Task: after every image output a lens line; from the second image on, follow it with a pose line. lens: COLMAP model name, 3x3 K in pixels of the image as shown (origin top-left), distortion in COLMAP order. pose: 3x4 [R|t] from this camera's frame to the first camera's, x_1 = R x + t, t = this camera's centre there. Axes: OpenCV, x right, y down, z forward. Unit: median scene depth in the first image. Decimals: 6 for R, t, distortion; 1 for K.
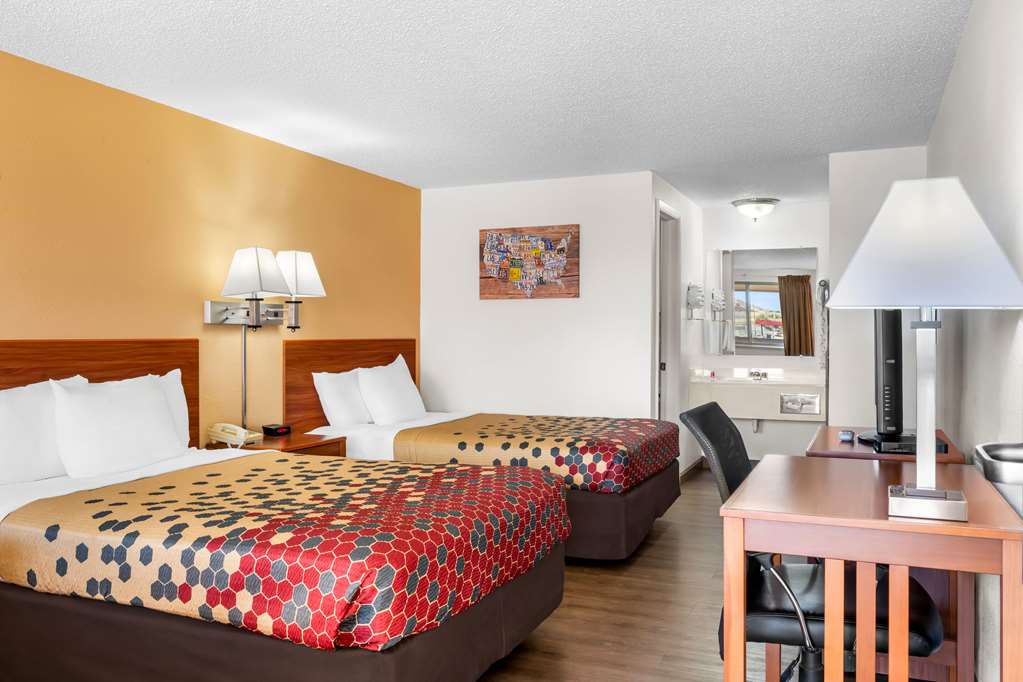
lens RADIAL K [[809.0, 0, 519.0], [0, 809.0, 351.2], [0, 0, 1]] dist [0.009445, 0.002908]
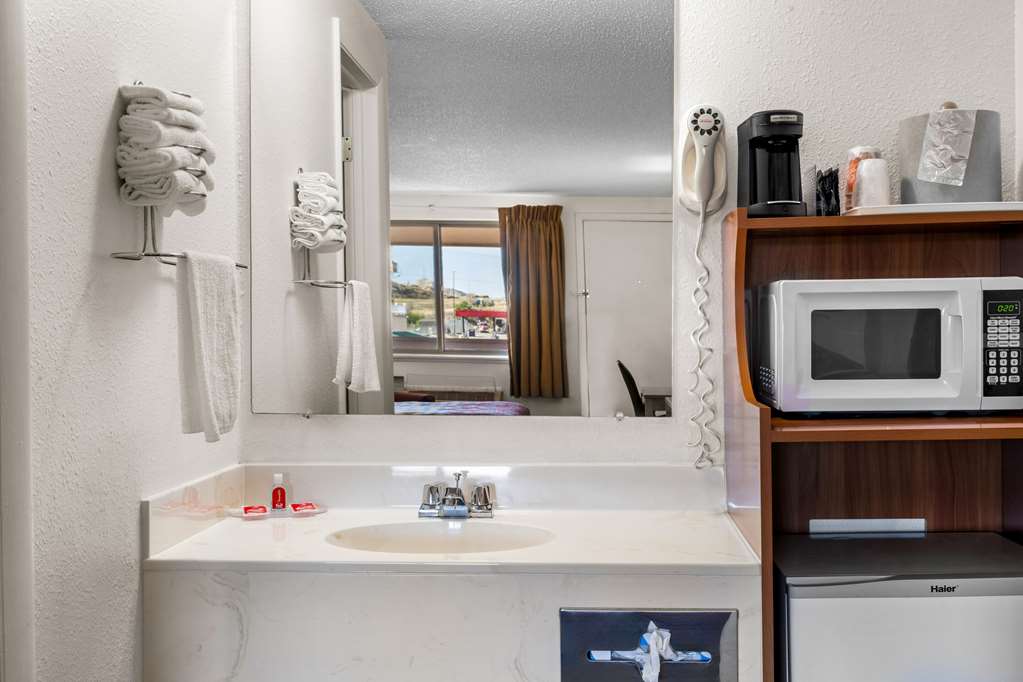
lens RADIAL K [[1098.0, 0, 505.7], [0, 1098.0, 346.6], [0, 0, 1]] dist [0.193686, 0.000000]
pose [[0.946219, 0.000251, 0.323526, 0.114731], [0.001007, 0.999993, -0.003721, -0.008959], [-0.323525, 0.003847, 0.946212, 0.387048]]
